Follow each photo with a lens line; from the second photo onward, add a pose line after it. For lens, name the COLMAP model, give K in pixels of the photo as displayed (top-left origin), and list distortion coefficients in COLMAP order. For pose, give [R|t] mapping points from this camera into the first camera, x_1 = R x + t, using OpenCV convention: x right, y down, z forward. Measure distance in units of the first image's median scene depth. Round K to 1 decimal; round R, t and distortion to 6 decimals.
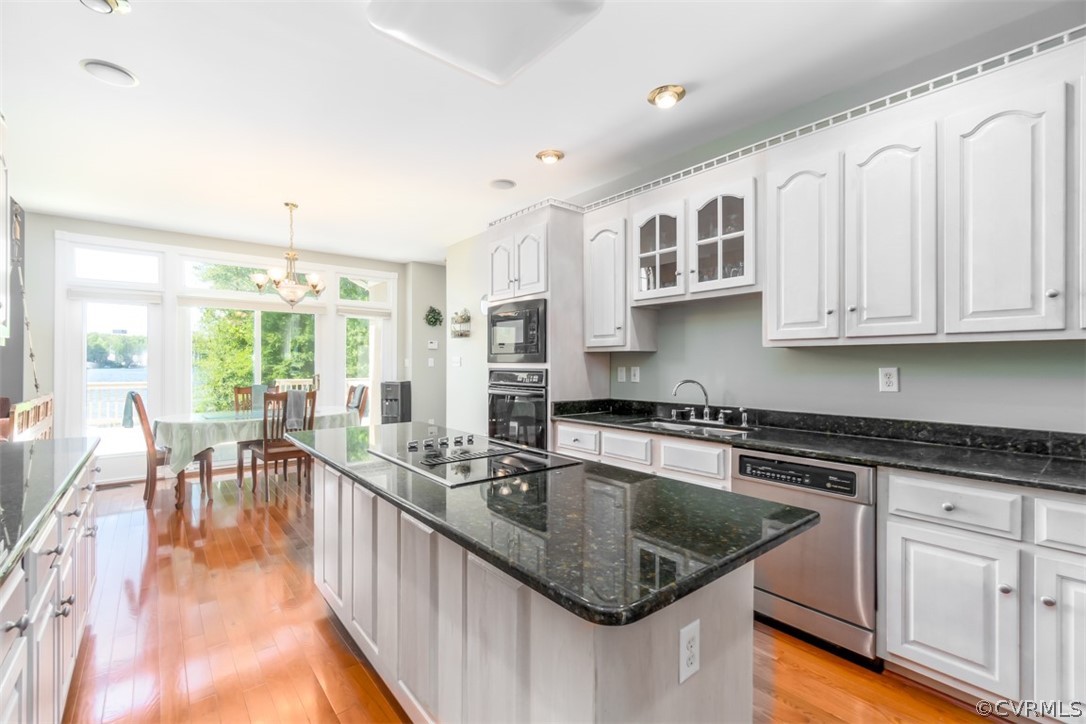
lens RADIAL K [[469.1, 0, 543.0], [0, 469.1, 362.0], [0, 0, 1]] dist [-0.002349, 0.000021]
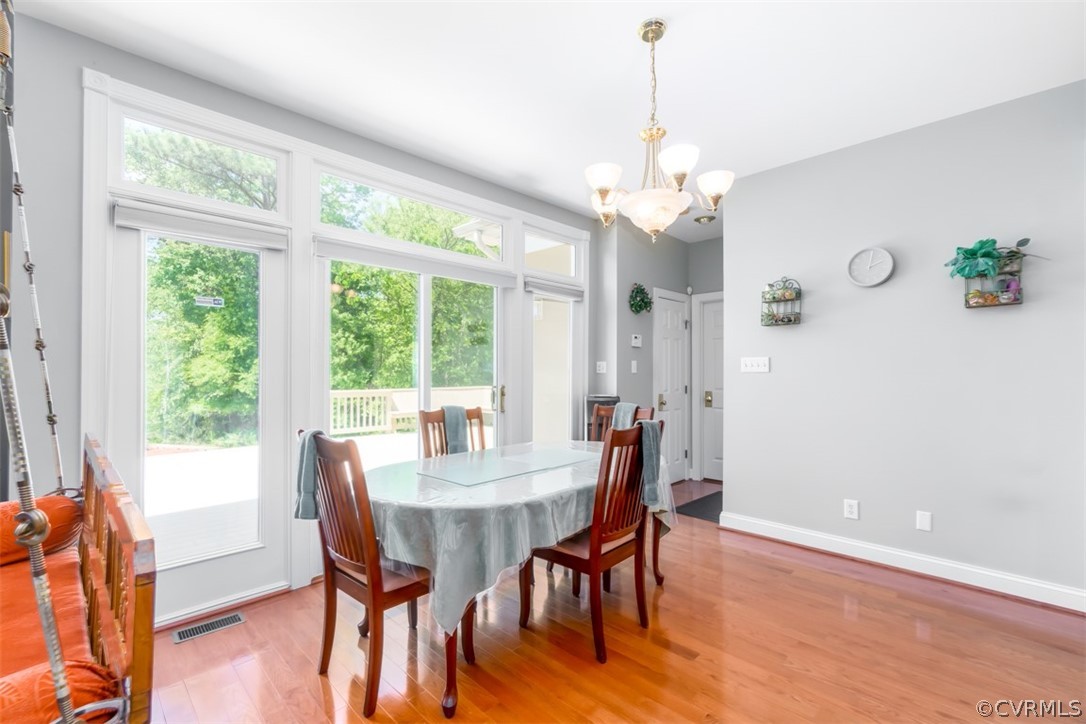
lens RADIAL K [[469.1, 0, 543.0], [0, 469.1, 362.0], [0, 0, 1]] dist [-0.002349, 0.000021]
pose [[0.994365, -0.003150, 0.105962, -0.882412], [0.004587, 0.999901, -0.013318, 0.003788], [-0.105910, 0.013729, 0.994281, 0.696517]]
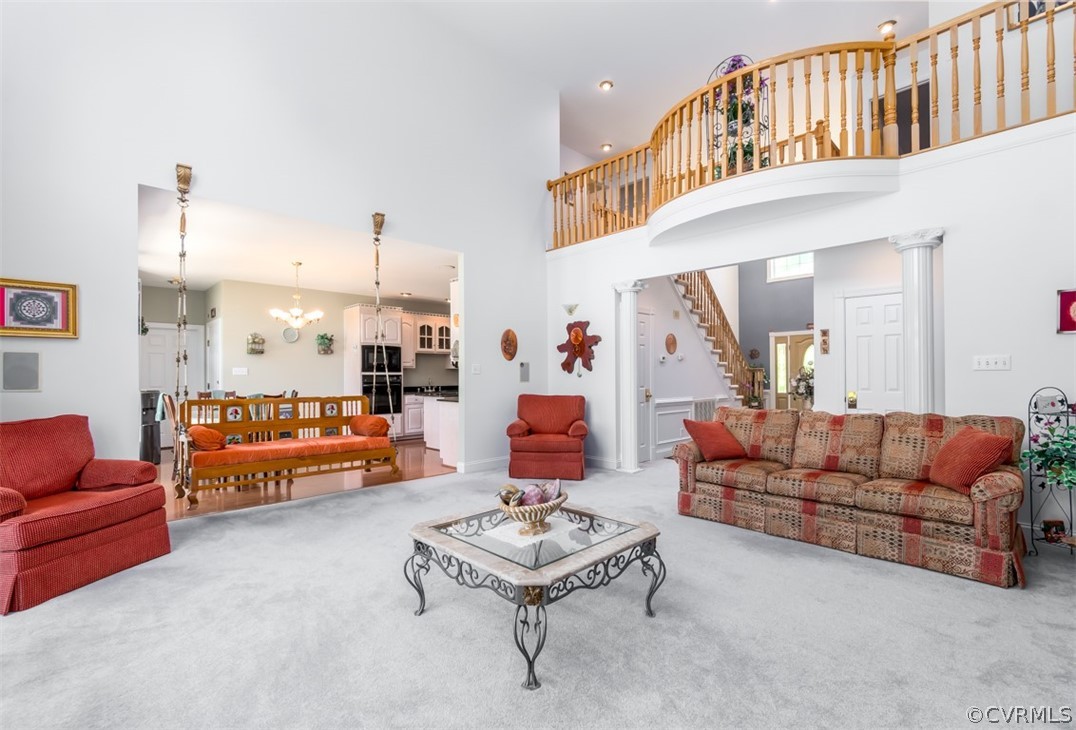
lens RADIAL K [[478.0, 0, 538.0], [0, 478.0, 365.0], [0, 0, 1]] dist [0.000118, 0.000005]
pose [[-0.077663, 0.022296, 0.996730, -2.653278], [0.001120, 0.999751, -0.022276, 0.021349], [-0.996979, -0.000614, -0.077669, 0.458246]]
